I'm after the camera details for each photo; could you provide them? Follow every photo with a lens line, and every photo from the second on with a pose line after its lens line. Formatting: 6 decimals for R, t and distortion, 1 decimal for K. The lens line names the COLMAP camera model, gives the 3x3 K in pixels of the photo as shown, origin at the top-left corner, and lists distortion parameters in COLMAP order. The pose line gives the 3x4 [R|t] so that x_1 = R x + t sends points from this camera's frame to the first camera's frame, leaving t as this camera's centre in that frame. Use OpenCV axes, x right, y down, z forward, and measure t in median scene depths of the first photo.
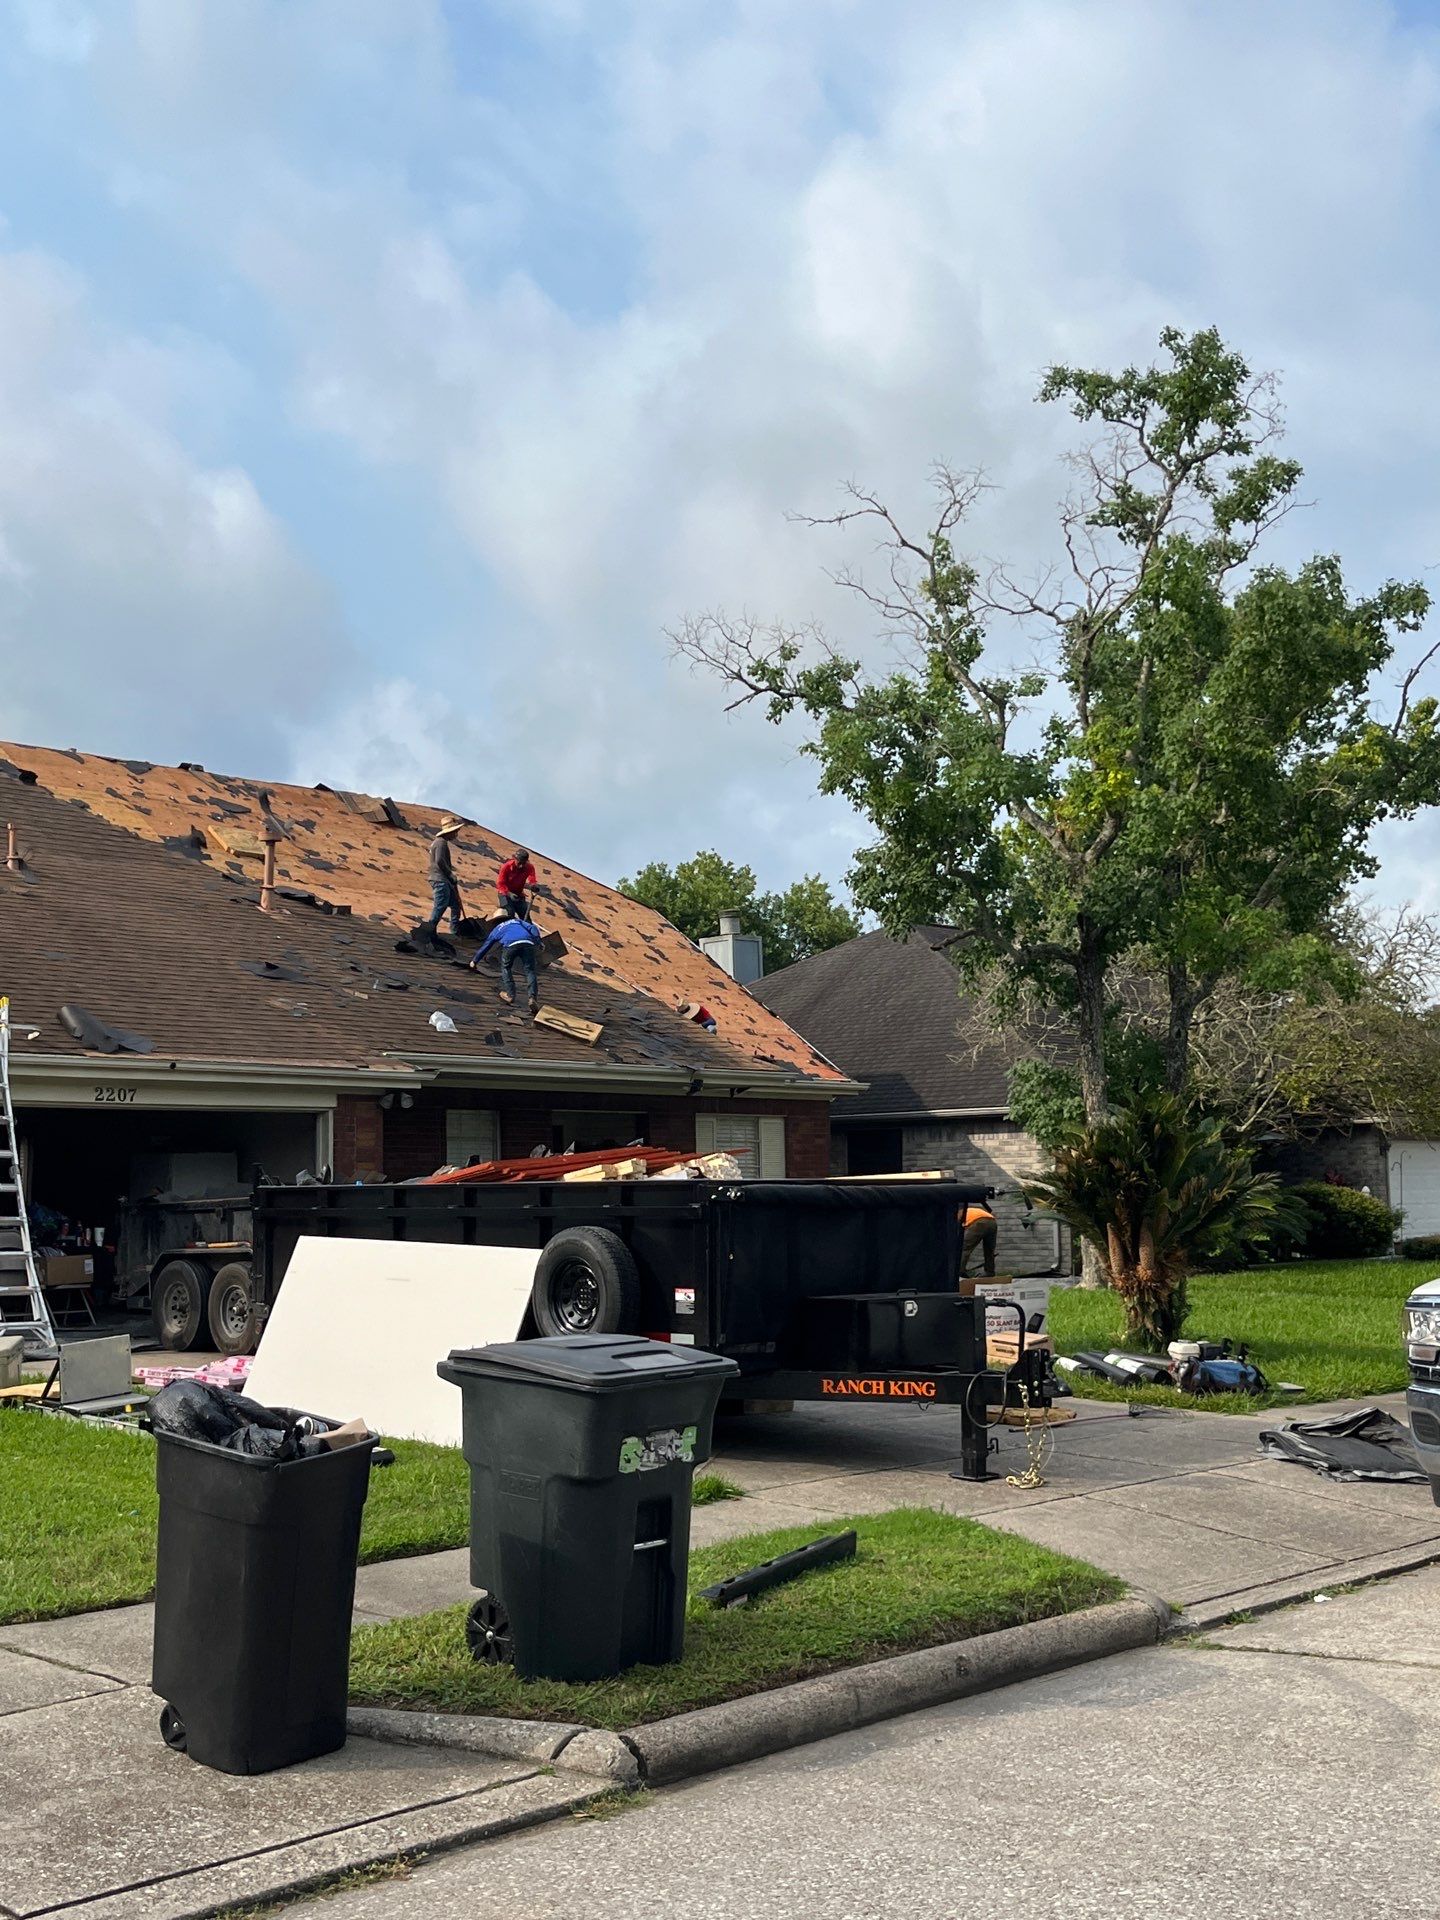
lens RADIAL K [[1884.6, 0, 723.3], [0, 1884.6, 993.3], [0, 0, 1]] dist [0.094771, -0.505220]
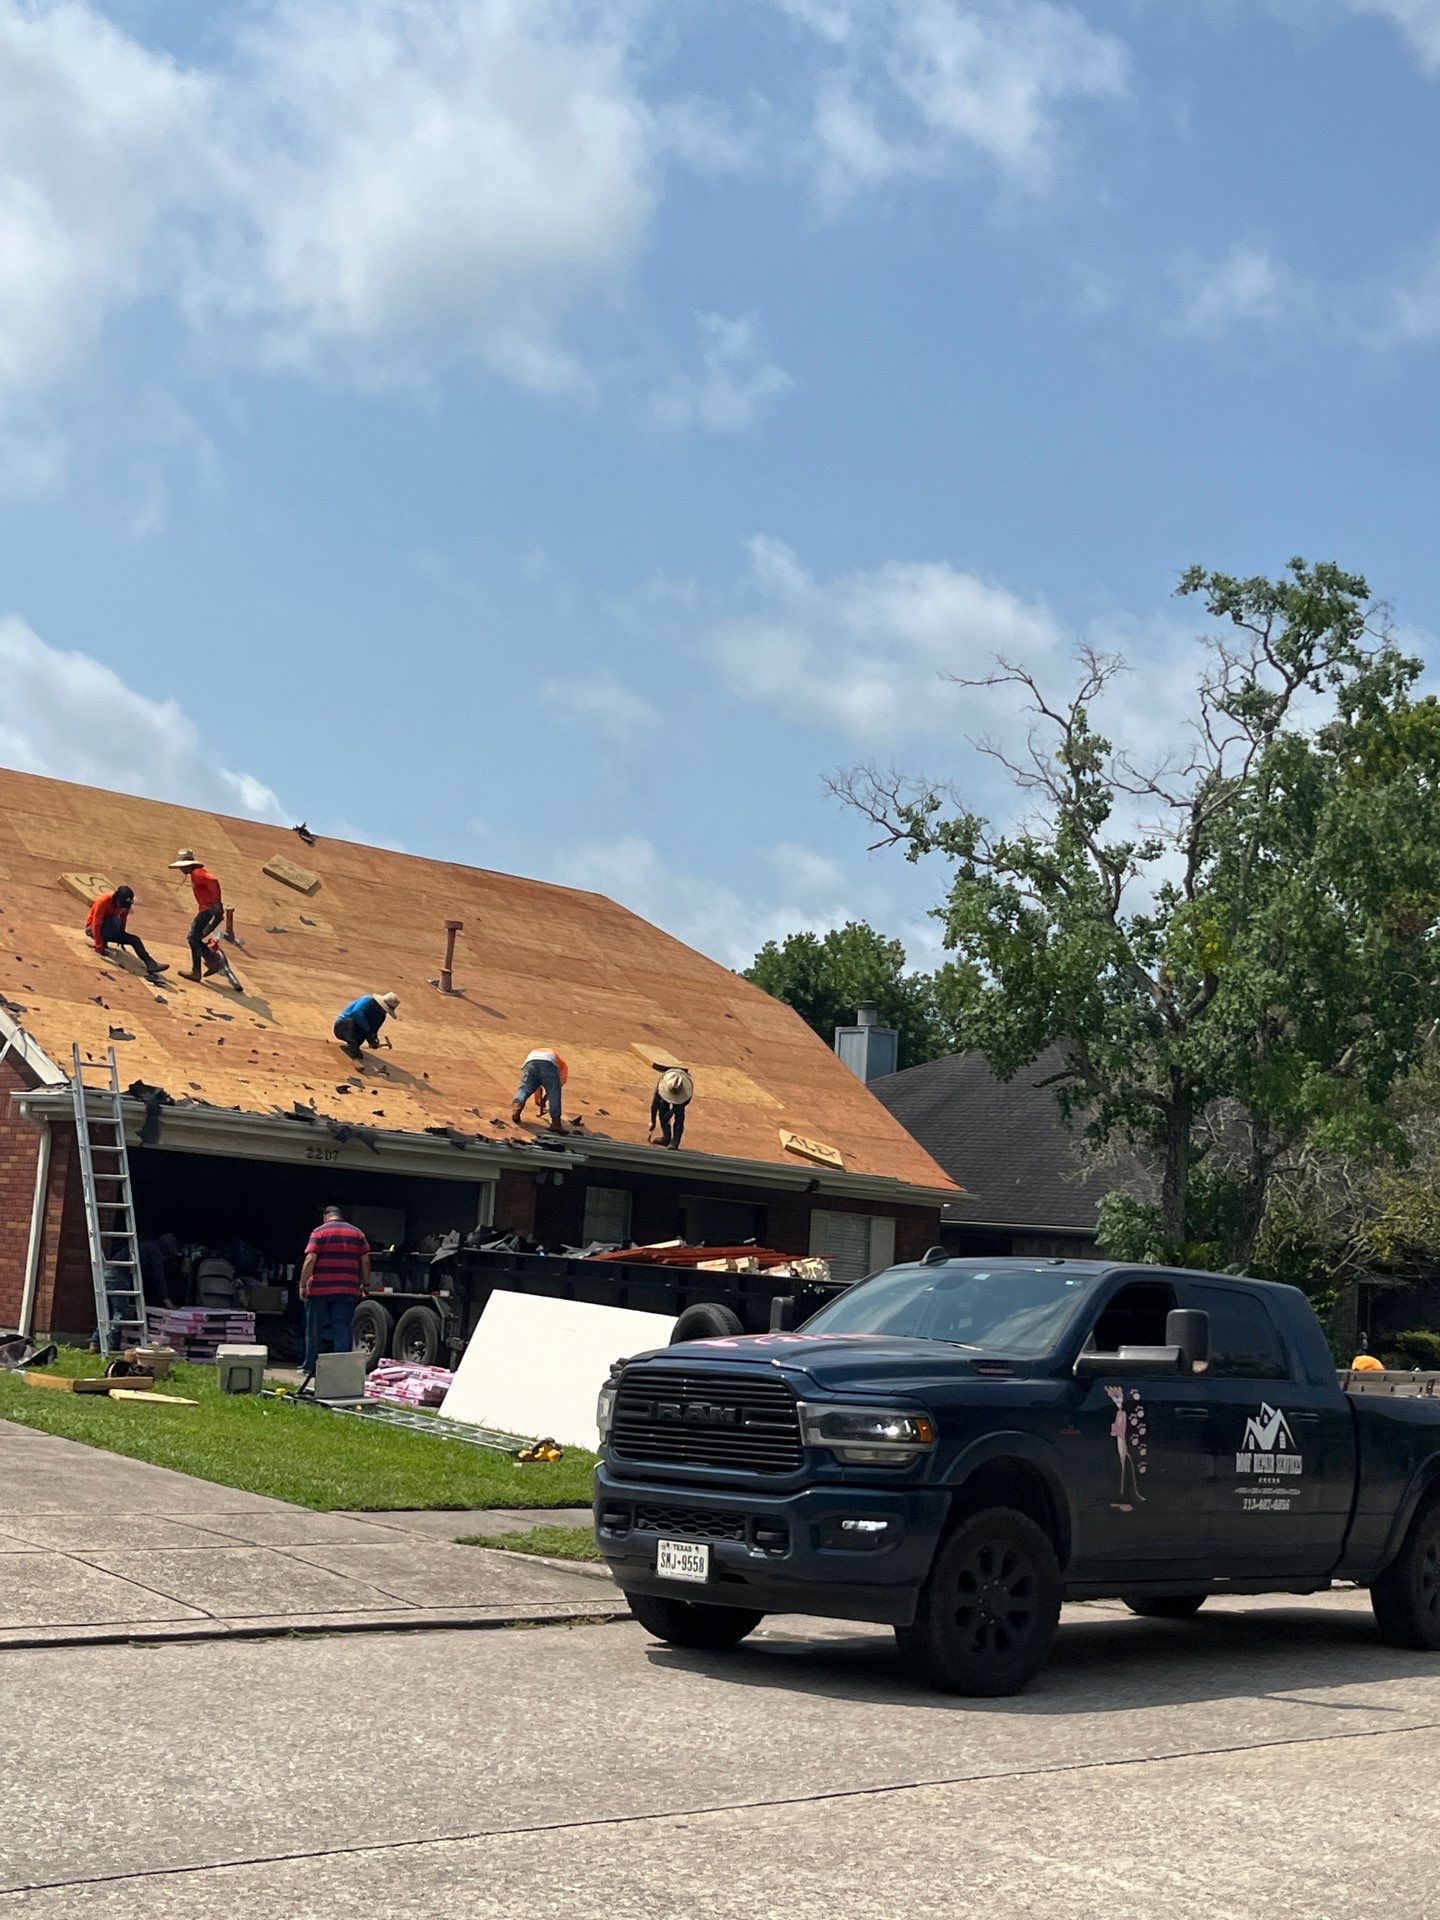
lens RADIAL K [[2444.1, 0, 686.4], [0, 2444.1, 994.2], [0, 0, 1]] dist [0.138512, -0.603428]
pose [[0.992793, 0.086642, -0.082796, 0.021838], [-0.087111, 0.996197, -0.002064, -0.055606], [0.082302, 0.009261, 0.996564, -0.453049]]
